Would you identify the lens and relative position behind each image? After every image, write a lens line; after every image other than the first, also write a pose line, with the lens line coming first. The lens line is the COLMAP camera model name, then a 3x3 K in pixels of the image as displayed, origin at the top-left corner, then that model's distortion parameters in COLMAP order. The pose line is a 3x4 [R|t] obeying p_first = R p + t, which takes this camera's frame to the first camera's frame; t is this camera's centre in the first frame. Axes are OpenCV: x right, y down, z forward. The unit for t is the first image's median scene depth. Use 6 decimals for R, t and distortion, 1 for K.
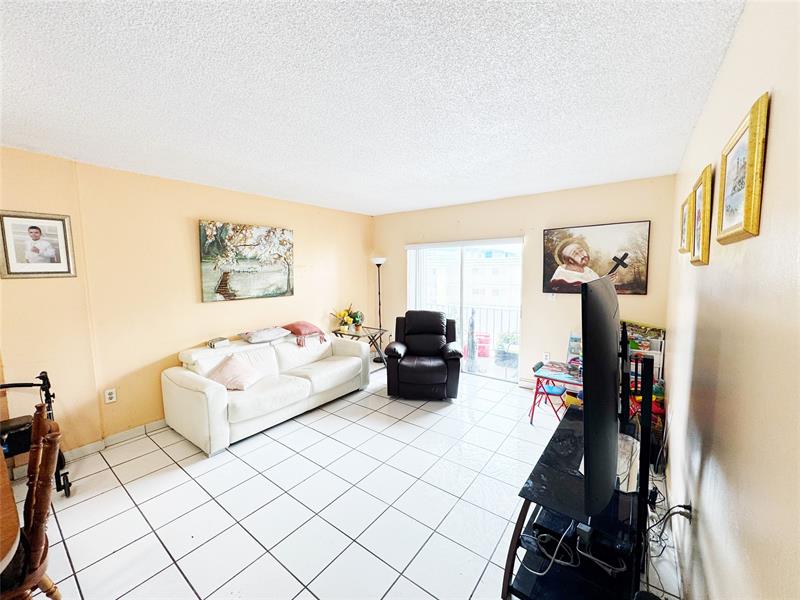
lens RADIAL K [[319.3, 0, 403.3], [0, 319.3, 296.3], [0, 0, 1]] dist [-0.003091, 0.000857]
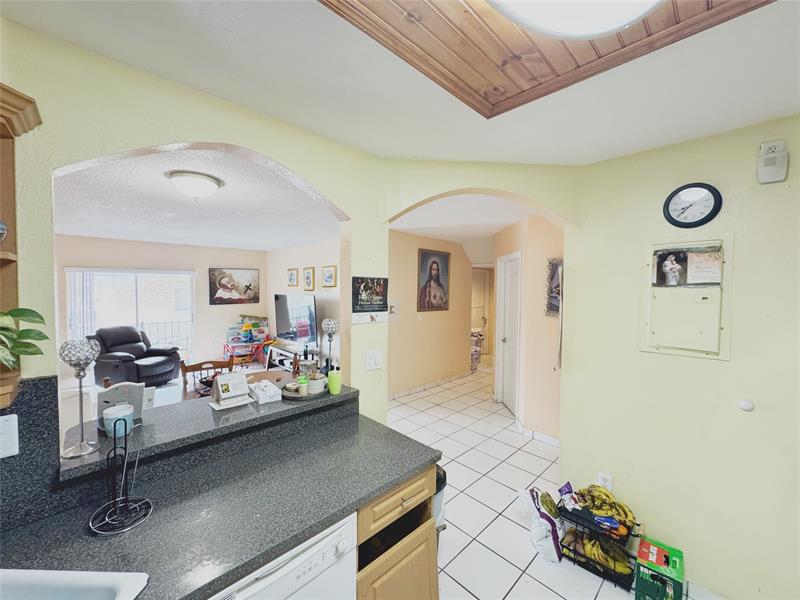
lens RADIAL K [[319.3, 0, 400.0], [0, 319.3, 297.1], [0, 0, 1]] dist [-0.003091, 0.000857]
pose [[0.167692, -0.023318, 0.985564, -1.110550], [0.078618, 0.996853, 0.010208, 0.009487], [-0.982700, 0.075771, 0.168998, -0.294808]]
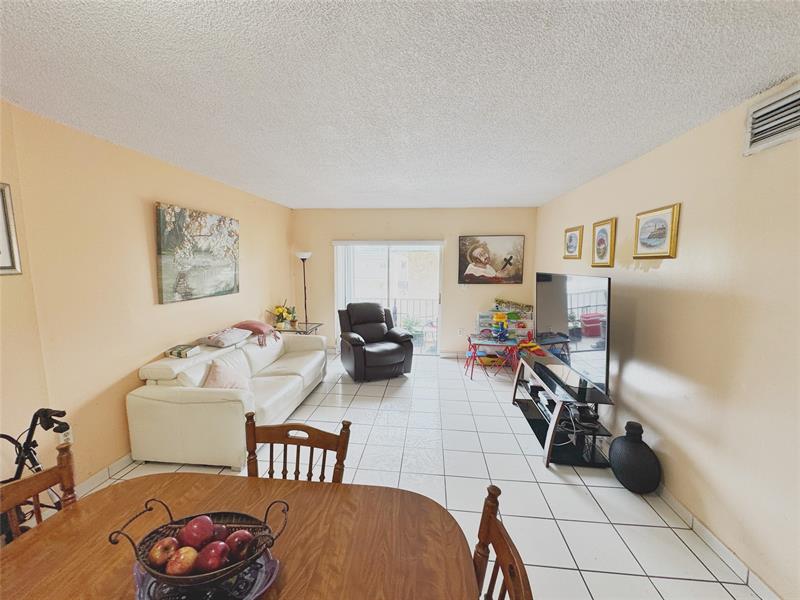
lens RADIAL K [[319.3, 0, 402.4], [0, 319.3, 297.5], [0, 0, 1]] dist [-0.003091, 0.000857]
pose [[0.855783, -0.042855, 0.515557, -0.466968], [0.029506, 0.998984, 0.034061, -0.006620], [-0.516493, -0.013937, 0.856178, -0.014527]]
